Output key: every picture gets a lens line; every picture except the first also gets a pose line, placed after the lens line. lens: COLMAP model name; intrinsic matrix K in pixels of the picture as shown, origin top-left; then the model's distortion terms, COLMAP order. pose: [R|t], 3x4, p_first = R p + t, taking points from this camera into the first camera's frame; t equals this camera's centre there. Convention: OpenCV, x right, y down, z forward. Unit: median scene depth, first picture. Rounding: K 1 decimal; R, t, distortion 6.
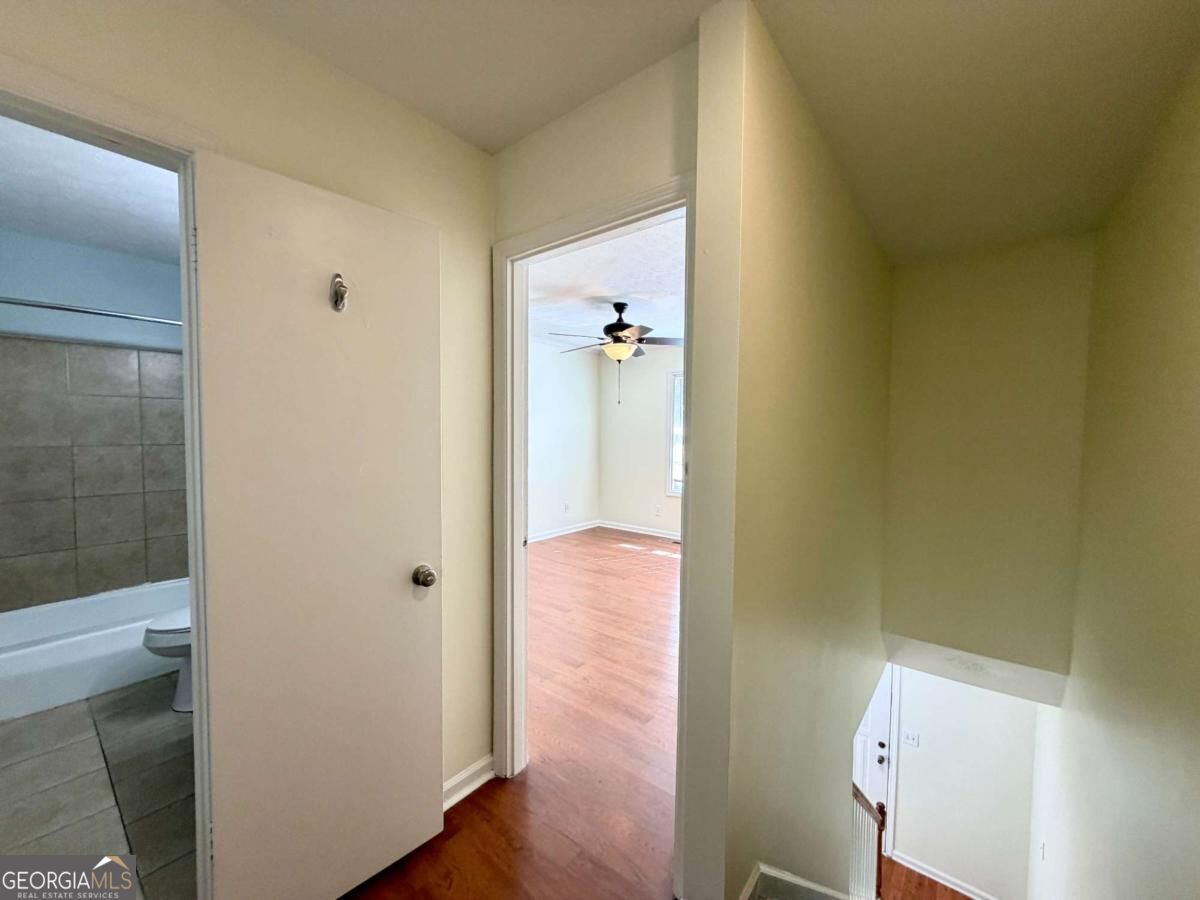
lens RADIAL K [[476.6, 0, 600.0], [0, 476.6, 450.0], [0, 0, 1]] dist [-0.001077, -0.000101]
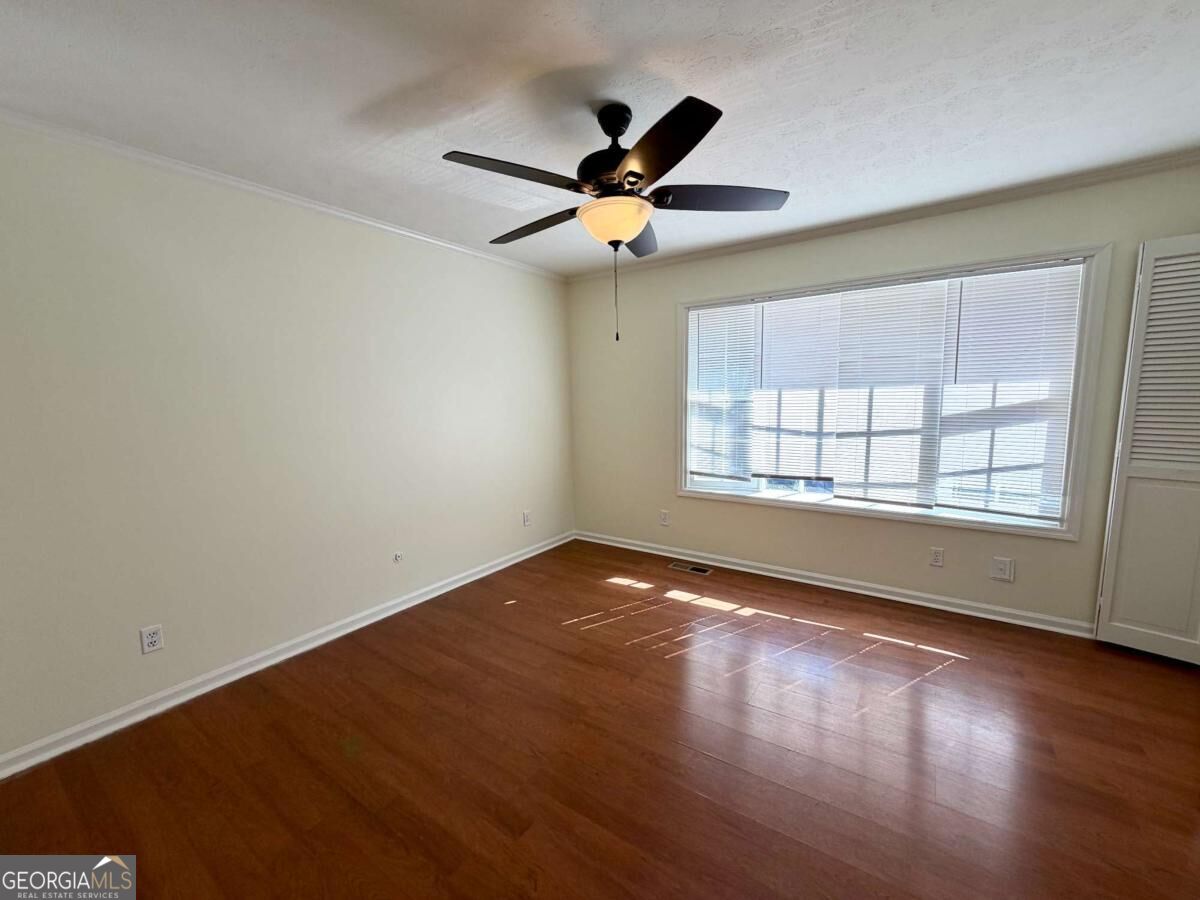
lens RADIAL K [[476.6, 0, 600.0], [0, 476.6, 450.0], [0, 0, 1]] dist [-0.001077, -0.000101]
pose [[0.997246, -0.039217, 0.062944, -0.009066], [0.034652, 0.996800, 0.072039, -0.025136], [-0.065567, -0.069660, 0.995414, 0.485432]]
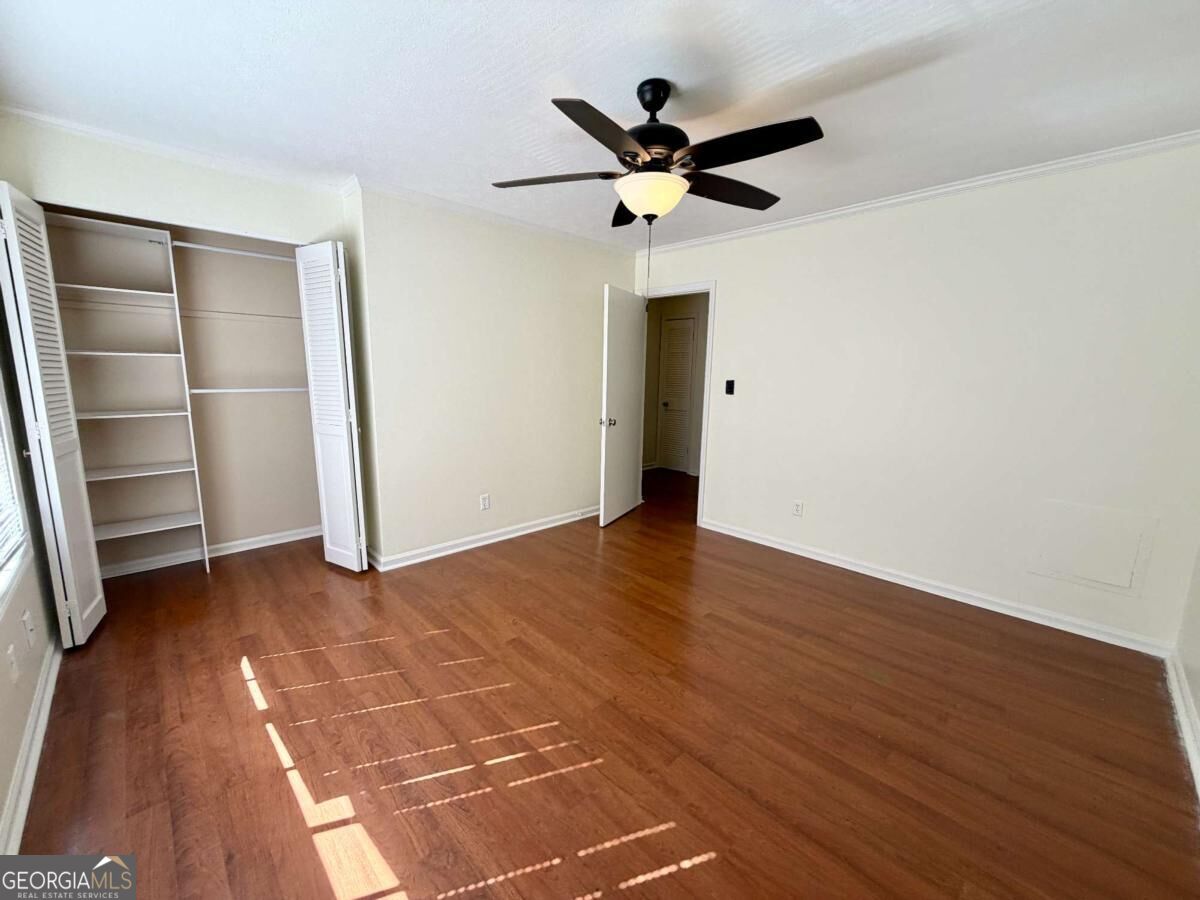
lens RADIAL K [[481.6, 0, 598.5], [0, 481.6, 448.8], [0, 0, 1]] dist [0.001223, 0.000329]
pose [[-0.991015, -0.050735, 0.123758, 0.020266], [-0.024204, 0.978015, 0.207124, -0.058703], [-0.131545, 0.202267, -0.970455, 1.394360]]
